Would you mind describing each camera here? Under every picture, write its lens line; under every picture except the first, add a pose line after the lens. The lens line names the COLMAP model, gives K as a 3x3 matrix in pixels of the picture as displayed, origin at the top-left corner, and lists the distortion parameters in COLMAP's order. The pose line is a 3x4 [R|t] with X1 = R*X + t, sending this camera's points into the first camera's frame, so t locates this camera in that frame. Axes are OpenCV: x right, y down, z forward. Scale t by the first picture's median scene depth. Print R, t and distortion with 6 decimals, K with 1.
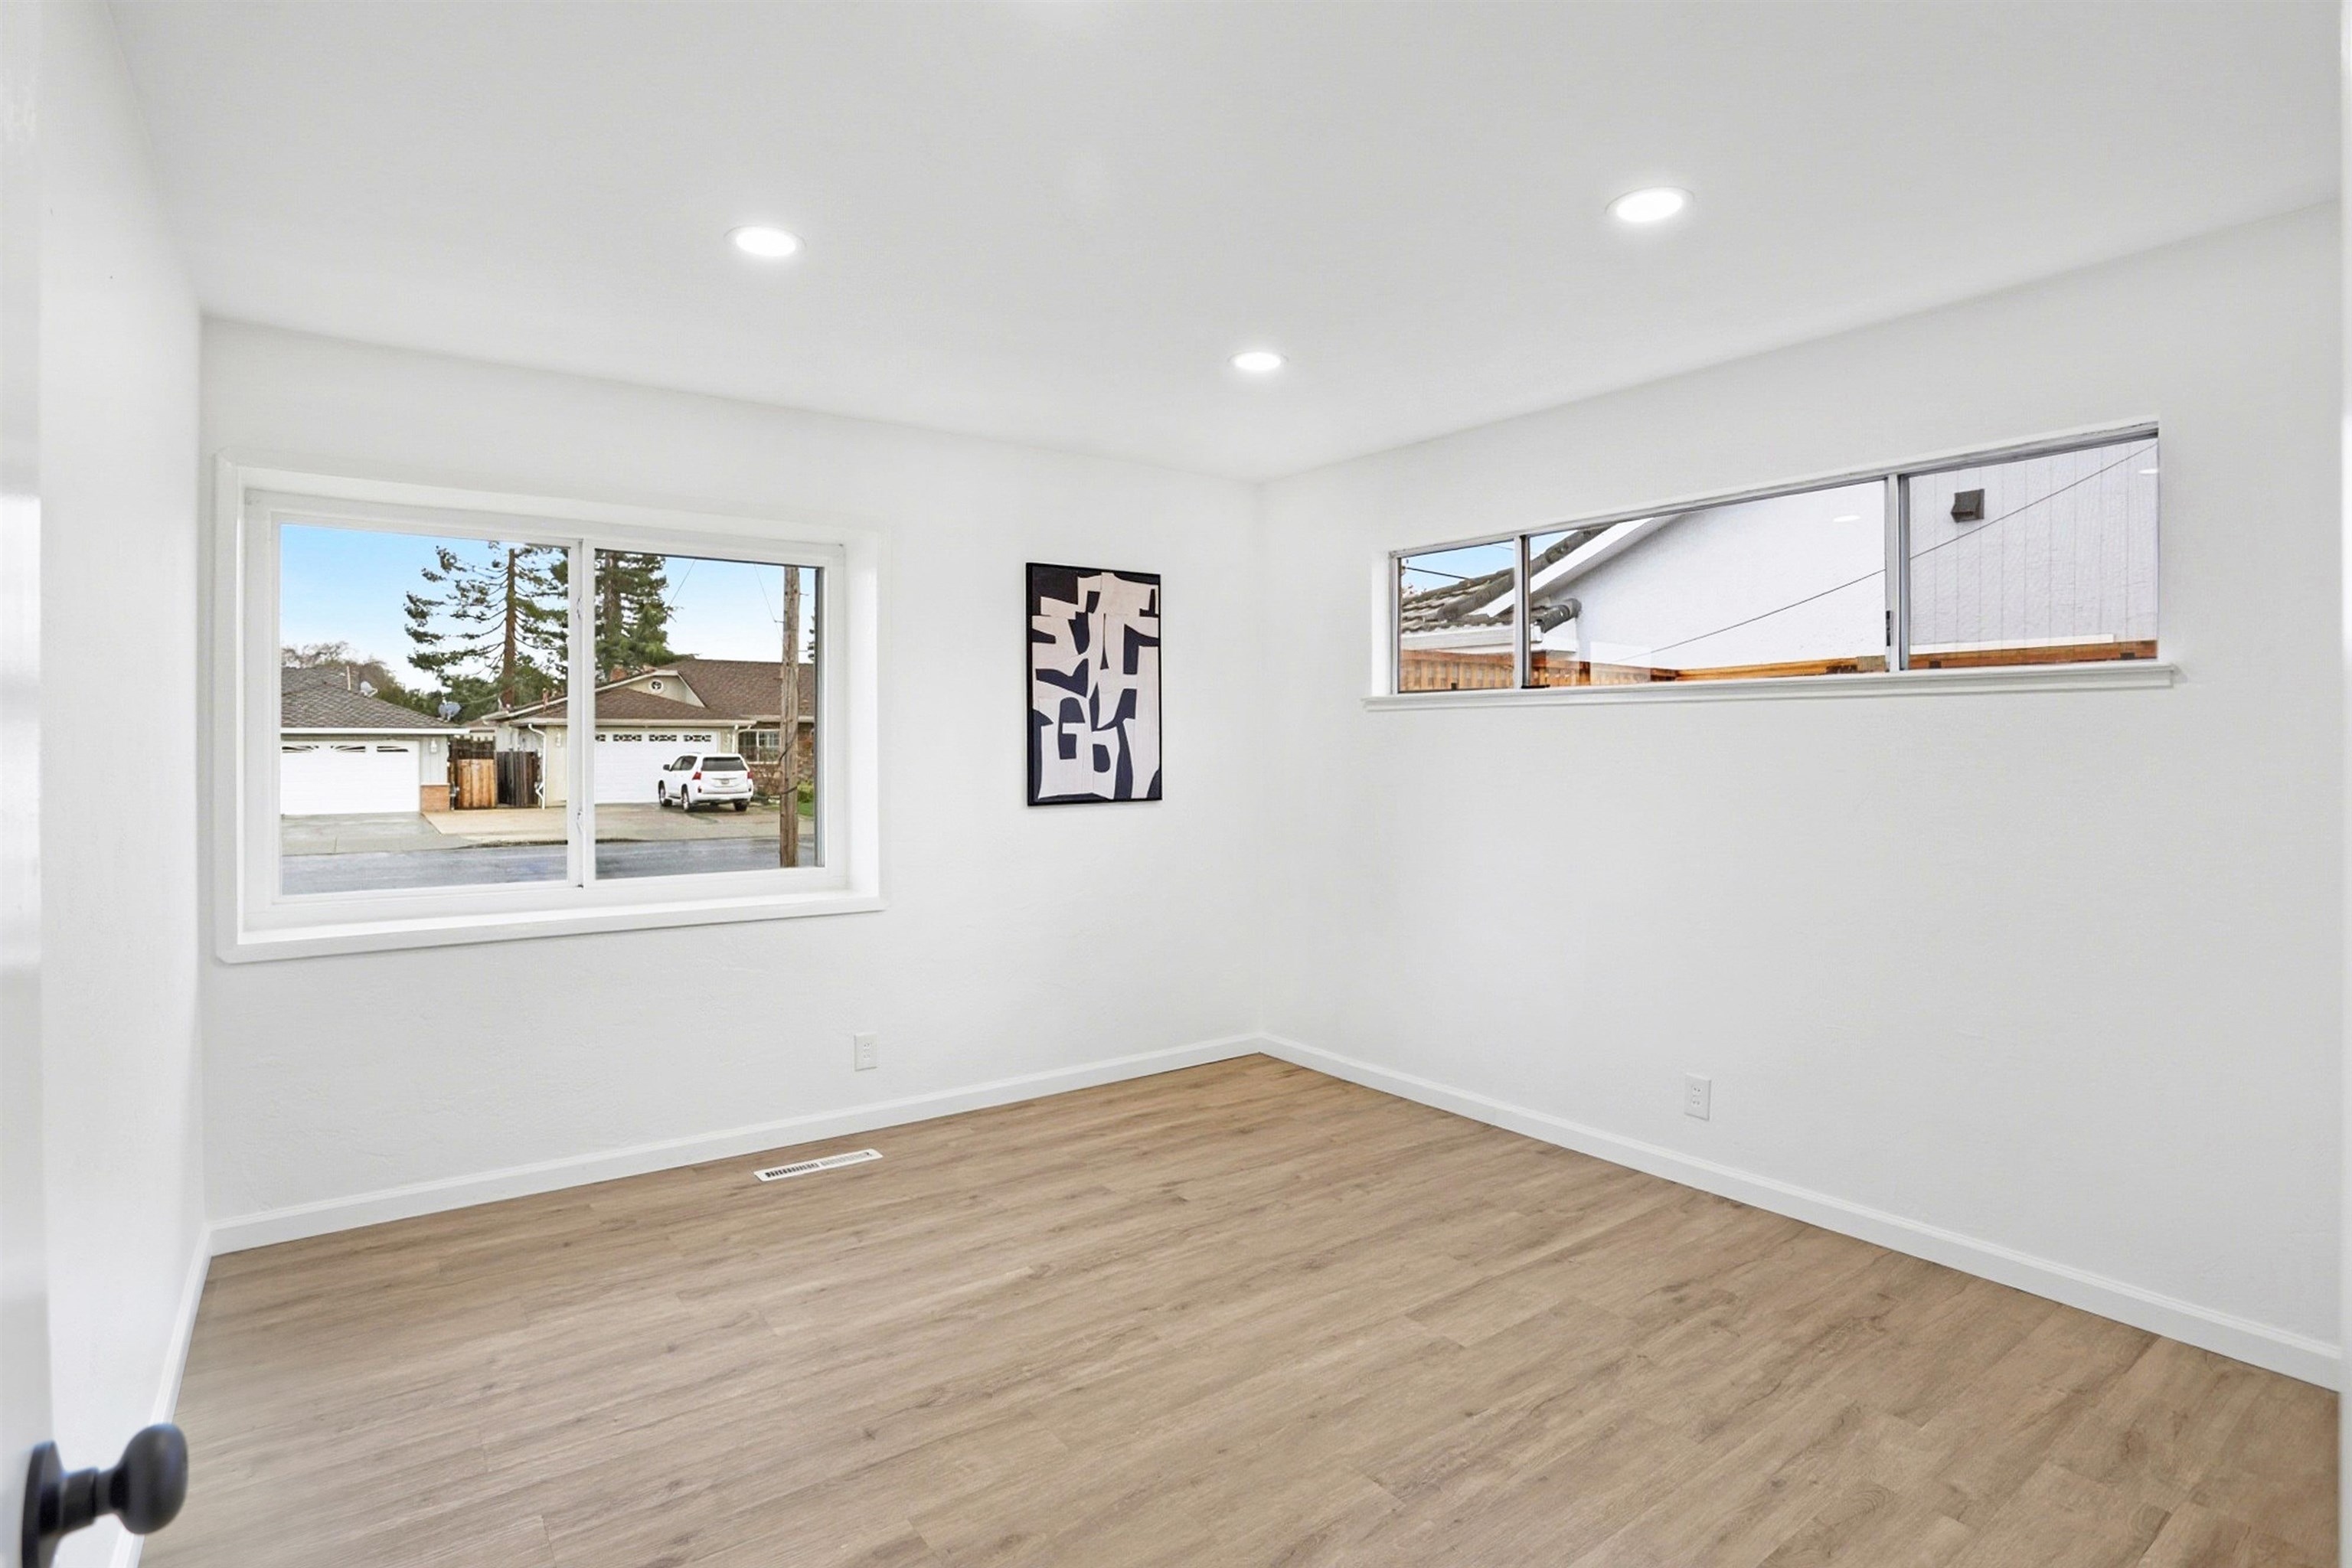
lens RADIAL K [[1166.3, 0, 1154.3], [0, 1166.3, 764.3], [0, 0, 1]] dist [-0.032187, 0.007660]
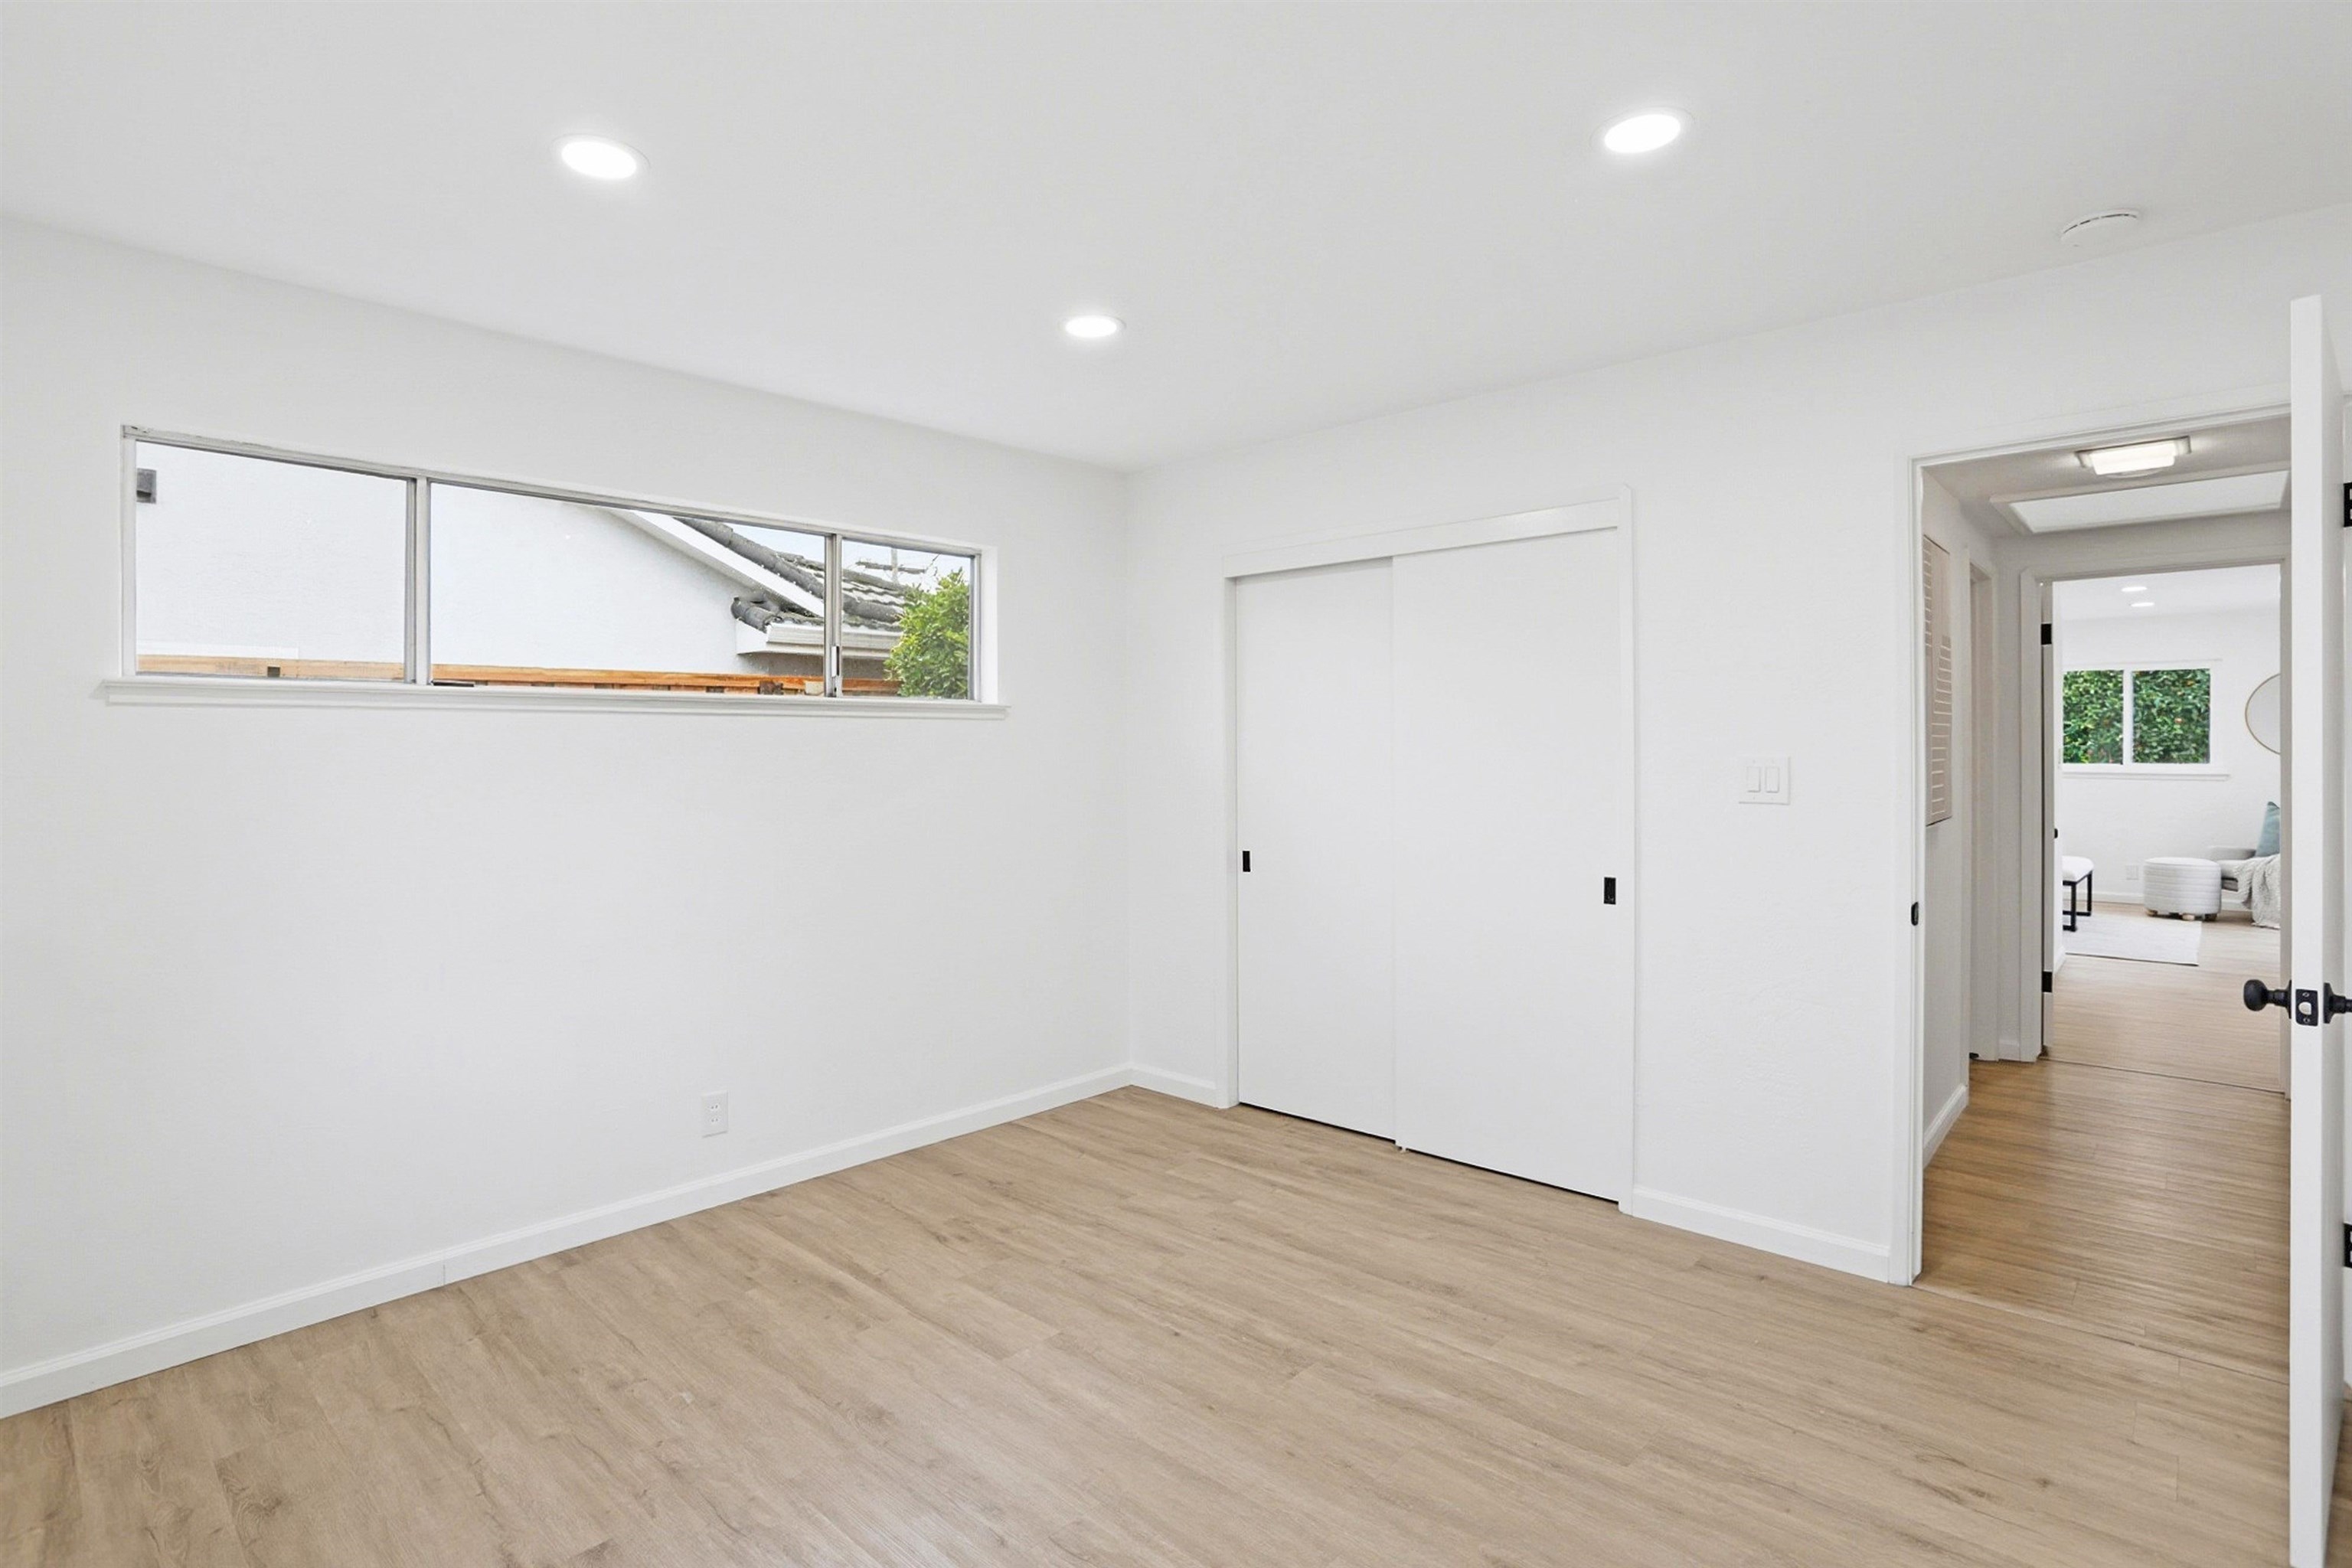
lens RADIAL K [[1166.3, 0, 1117.4], [0, 1166.3, 739.7], [0, 0, 1]] dist [-0.032187, 0.007660]
pose [[-0.158437, 0.007933, 0.987337, -0.687090], [0.020567, 0.999777, -0.004732, -0.031623], [-0.987155, 0.019557, -0.158565, 0.951007]]
